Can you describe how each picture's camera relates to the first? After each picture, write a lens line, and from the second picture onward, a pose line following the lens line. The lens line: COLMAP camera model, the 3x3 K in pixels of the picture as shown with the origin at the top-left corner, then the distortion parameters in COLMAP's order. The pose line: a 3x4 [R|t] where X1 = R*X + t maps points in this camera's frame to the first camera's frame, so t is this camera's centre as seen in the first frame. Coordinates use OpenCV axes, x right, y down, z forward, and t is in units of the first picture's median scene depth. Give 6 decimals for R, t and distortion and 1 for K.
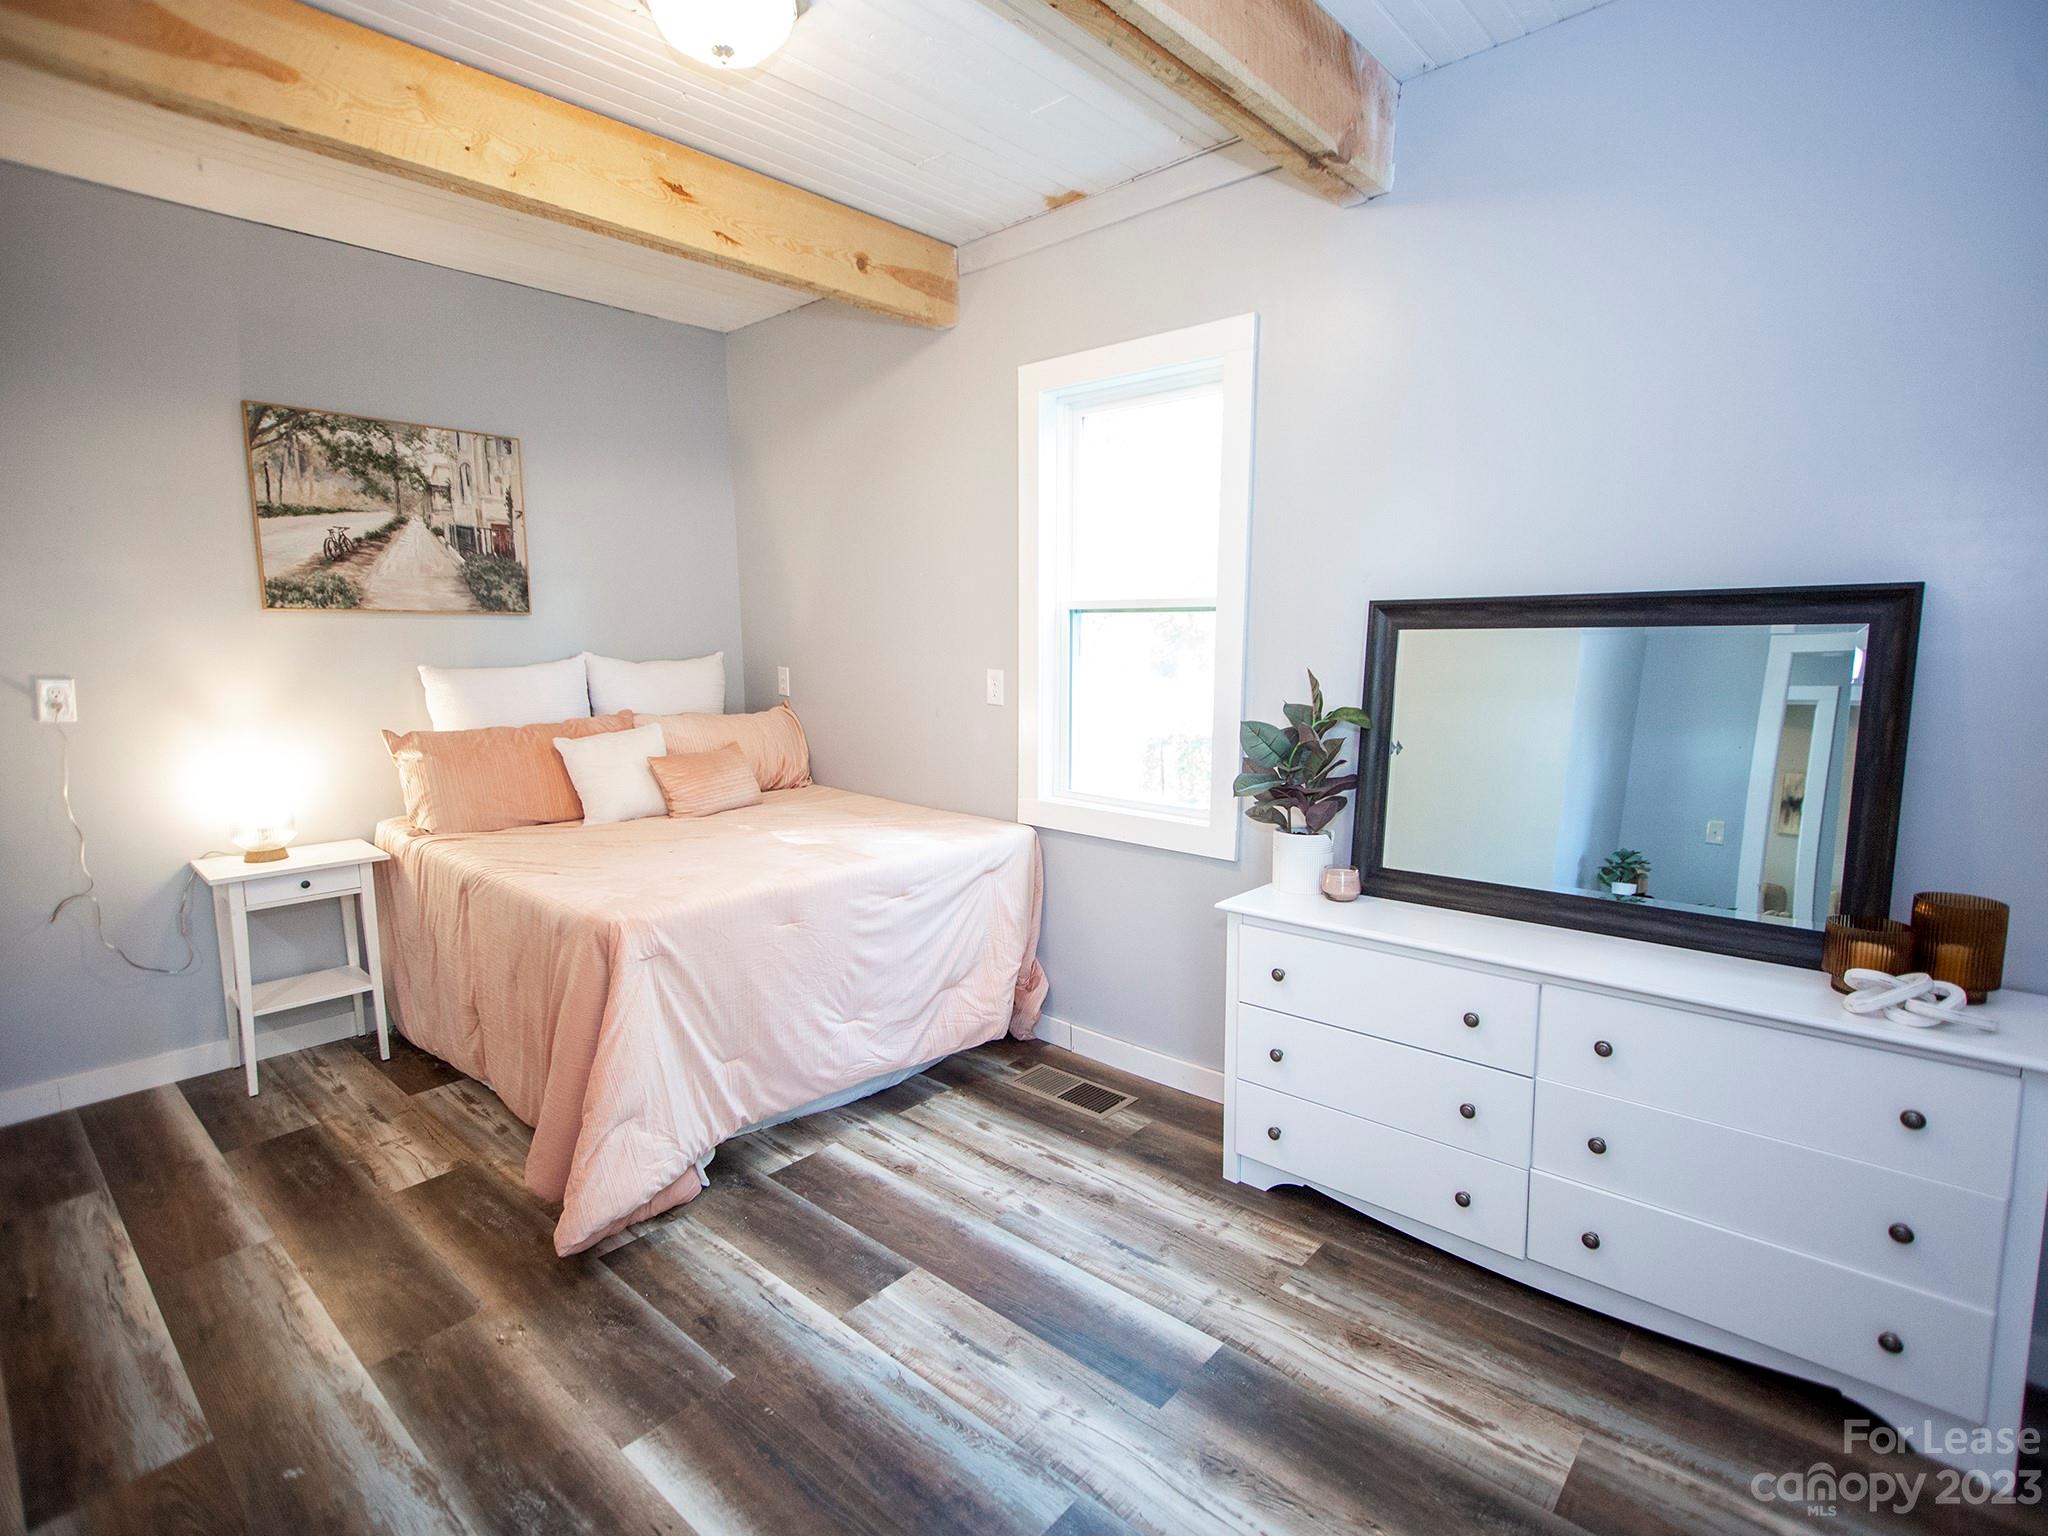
lens RADIAL K [[1009.5, 0, 1021.1], [0, 1009.5, 775.0], [0, 0, 1]] dist [0.001602, 0.000799]
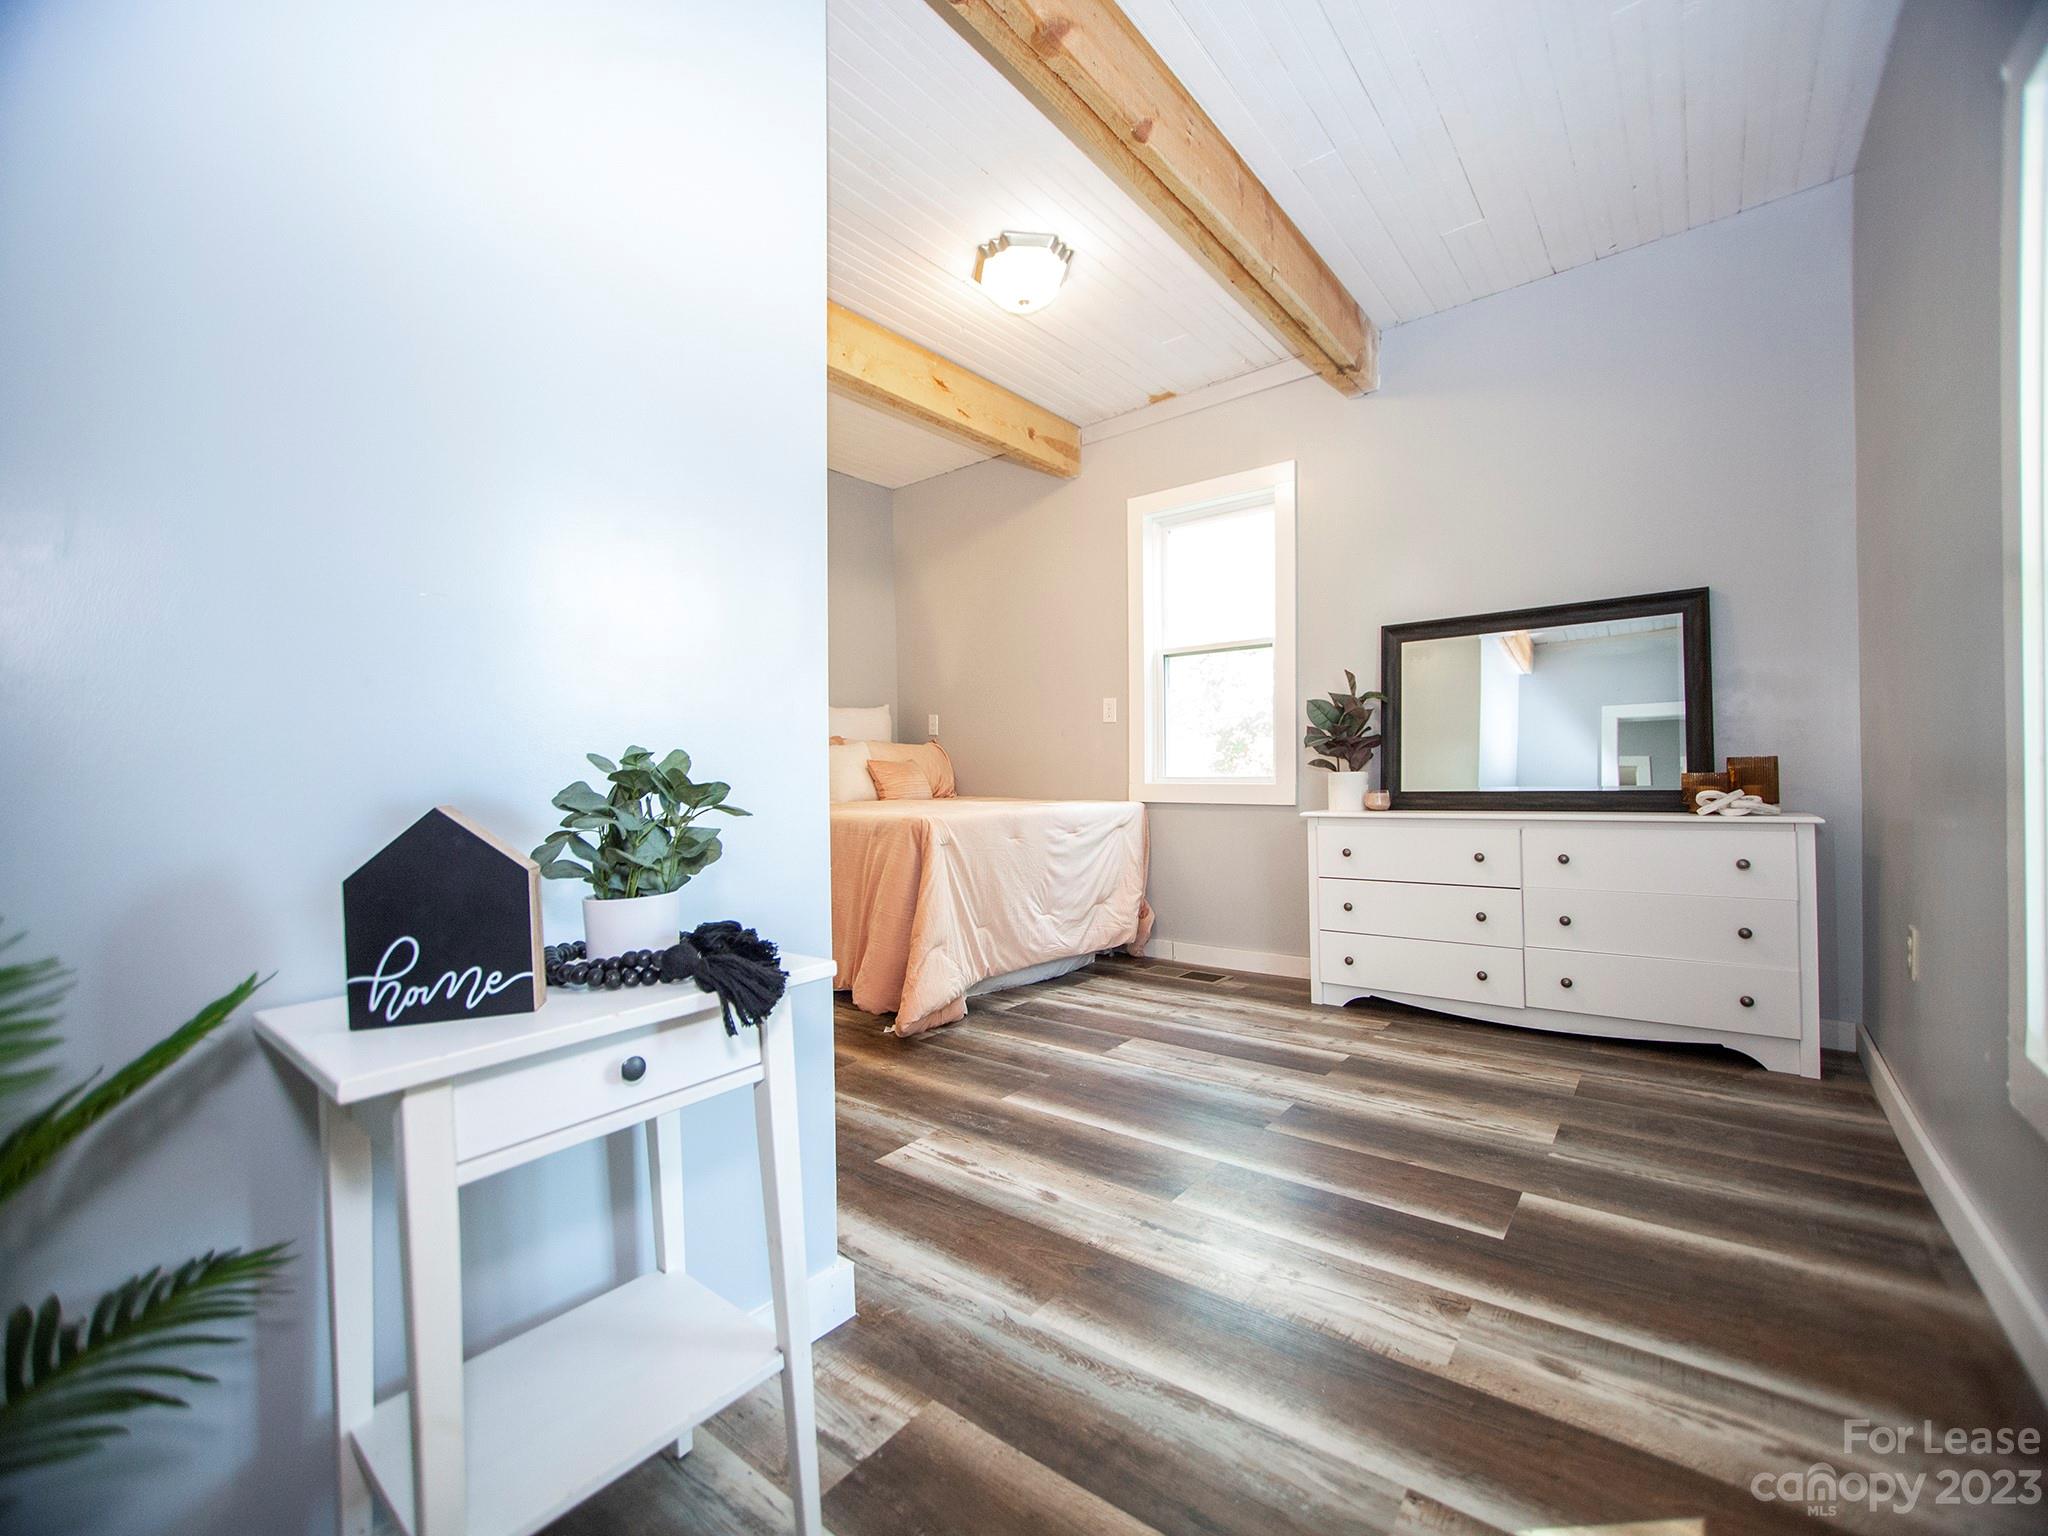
lens RADIAL K [[857.8, 0, 1025.3], [0, 857.8, 770.5], [0, 0, 1]] dist [-0.009145, 0.000106]
pose [[0.998434, -0.007274, 0.055463, -0.270407], [0.015276, 0.989276, -0.145255, 0.221987], [-0.053812, 0.145875, 0.987838, -0.256011]]
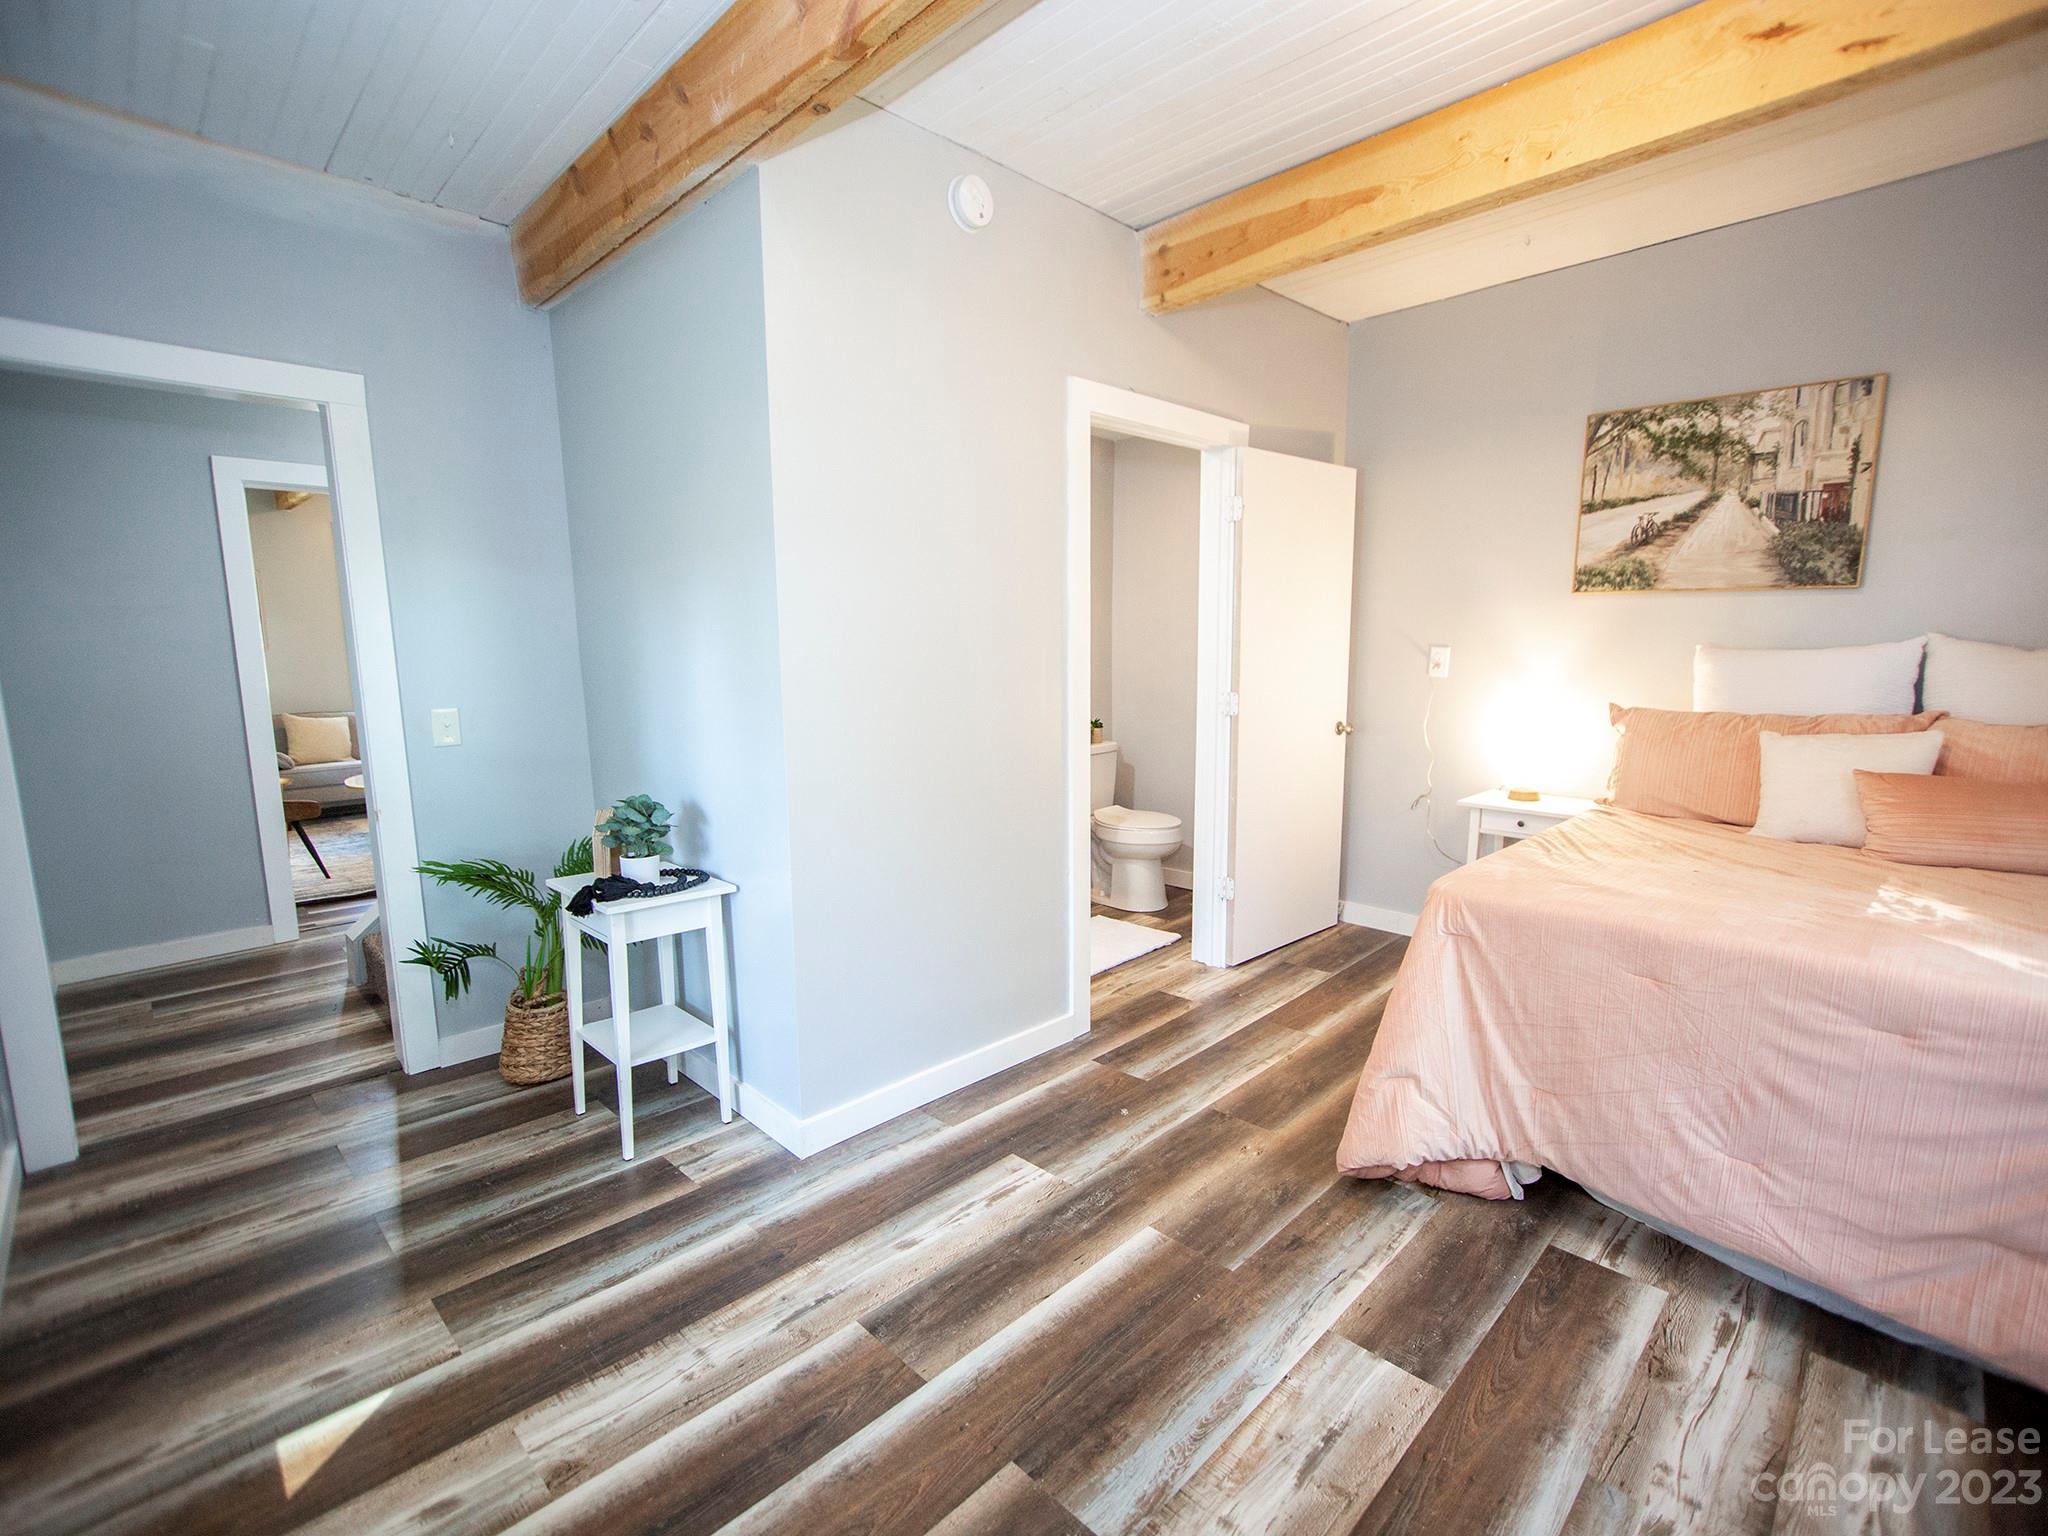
lens RADIAL K [[941.4, 0, 1025.3], [0, 941.4, 776.2], [0, 0, 1]] dist [-0.008703, 0.002562]
pose [[-0.059297, 0.156831, -0.985844, 0.466805], [-0.130397, 0.977902, 0.163411, -0.058796], [0.989687, 0.138241, -0.037536, 0.506491]]
